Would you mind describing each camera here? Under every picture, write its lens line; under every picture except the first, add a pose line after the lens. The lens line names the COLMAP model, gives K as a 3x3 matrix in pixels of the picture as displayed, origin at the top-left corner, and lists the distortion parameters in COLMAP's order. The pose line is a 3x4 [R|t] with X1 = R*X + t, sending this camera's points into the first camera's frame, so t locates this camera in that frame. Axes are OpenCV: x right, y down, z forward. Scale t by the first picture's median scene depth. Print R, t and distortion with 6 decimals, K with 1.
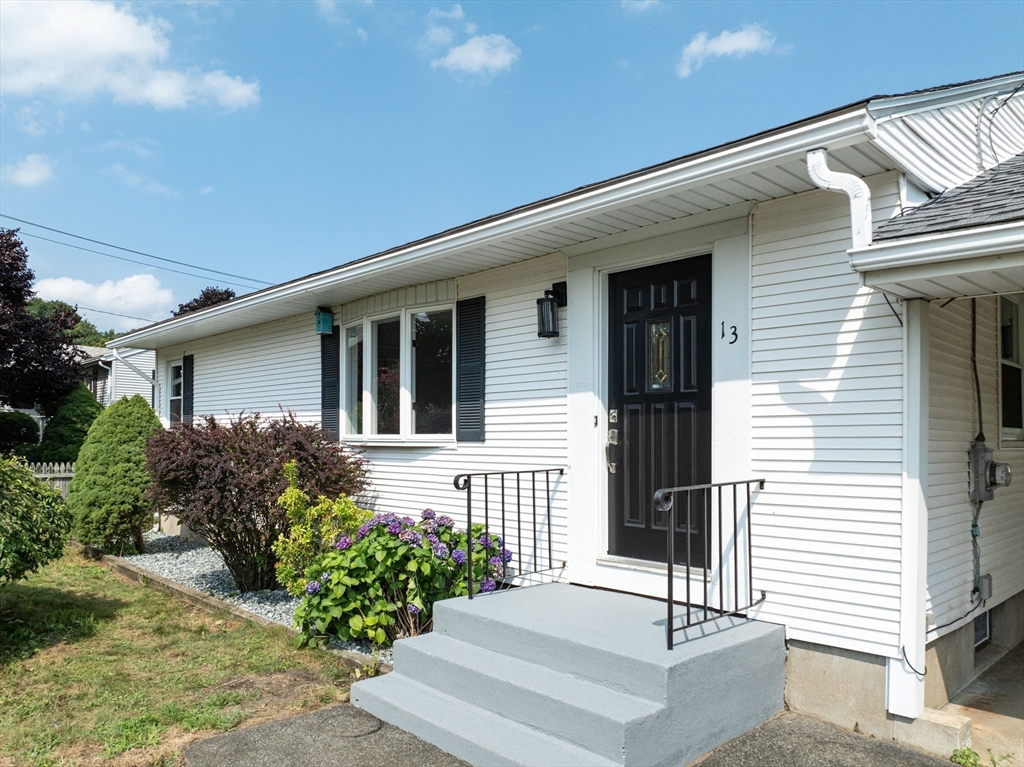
lens RADIAL K [[735.8, 0, 514.9], [0, 735.8, 426.1], [0, 0, 1]] dist [-0.040797, 0.006713]
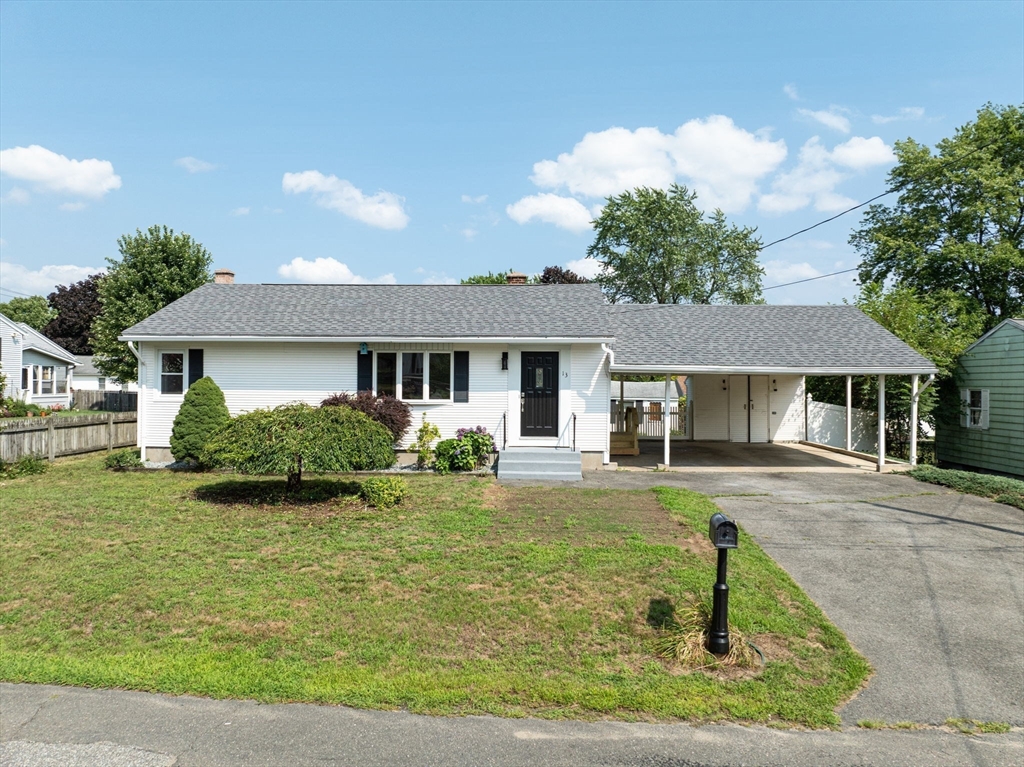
lens RADIAL K [[735.8, 0, 527.1], [0, 735.8, 370.9], [0, 0, 1]] dist [-0.040797, 0.006713]
pose [[0.708565, 0.006046, 0.705620, -2.465473], [-0.016777, 0.999825, 0.008281, -0.167004], [-0.705447, -0.017705, 0.708542, -1.525323]]
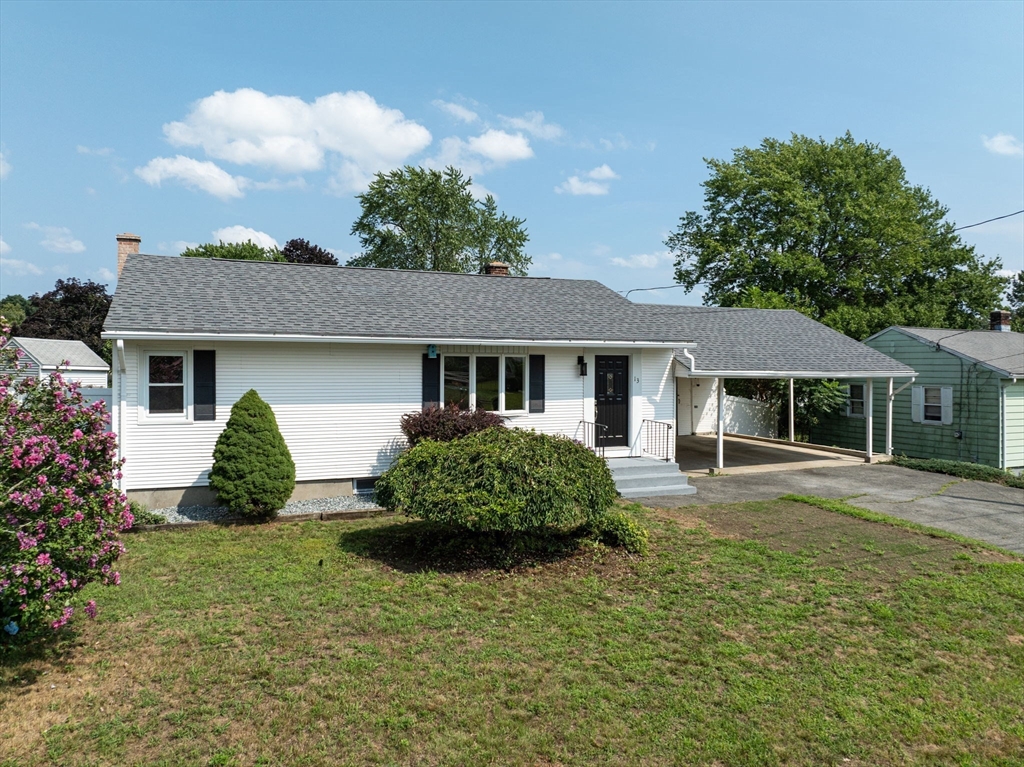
lens RADIAL K [[735.8, 0, 539.5], [0, 735.8, 351.6], [0, 0, 1]] dist [-0.040797, 0.006713]
pose [[0.324859, 0.006645, 0.945739, -3.183506], [-0.027428, 0.999621, 0.002398, -0.253001], [-0.945365, -0.026719, 0.324918, 0.266176]]
